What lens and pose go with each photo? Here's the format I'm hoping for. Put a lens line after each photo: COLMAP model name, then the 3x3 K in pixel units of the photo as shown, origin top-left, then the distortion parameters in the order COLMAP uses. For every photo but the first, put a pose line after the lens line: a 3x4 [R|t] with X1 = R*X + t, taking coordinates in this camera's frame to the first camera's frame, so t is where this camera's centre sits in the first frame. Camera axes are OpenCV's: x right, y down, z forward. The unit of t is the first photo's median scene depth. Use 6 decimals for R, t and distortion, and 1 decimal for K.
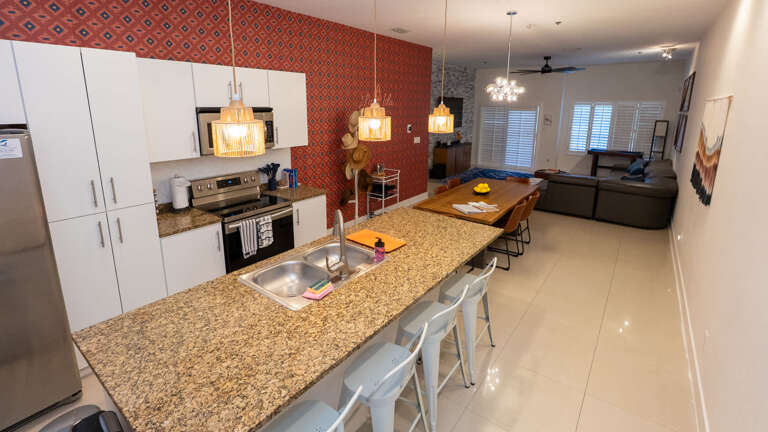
lens RADIAL K [[353.5, 0, 383.6], [0, 353.5, 177.9], [0, 0, 1]] dist [-0.012693, 0.002696]
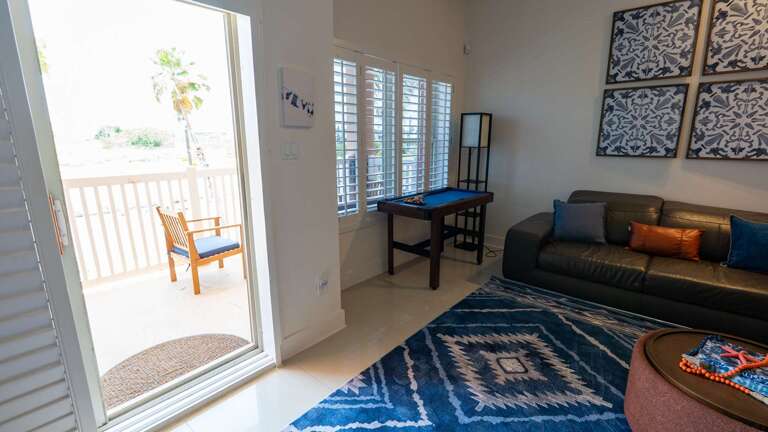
lens RADIAL K [[353.5, 0, 388.7], [0, 353.5, 214.2], [0, 0, 1]] dist [-0.012693, 0.002696]
pose [[0.045305, -0.222193, 0.973949, 0.449905], [0.207650, 0.955750, 0.208382, -0.232192], [-0.977154, 0.192799, 0.089439, 1.626031]]
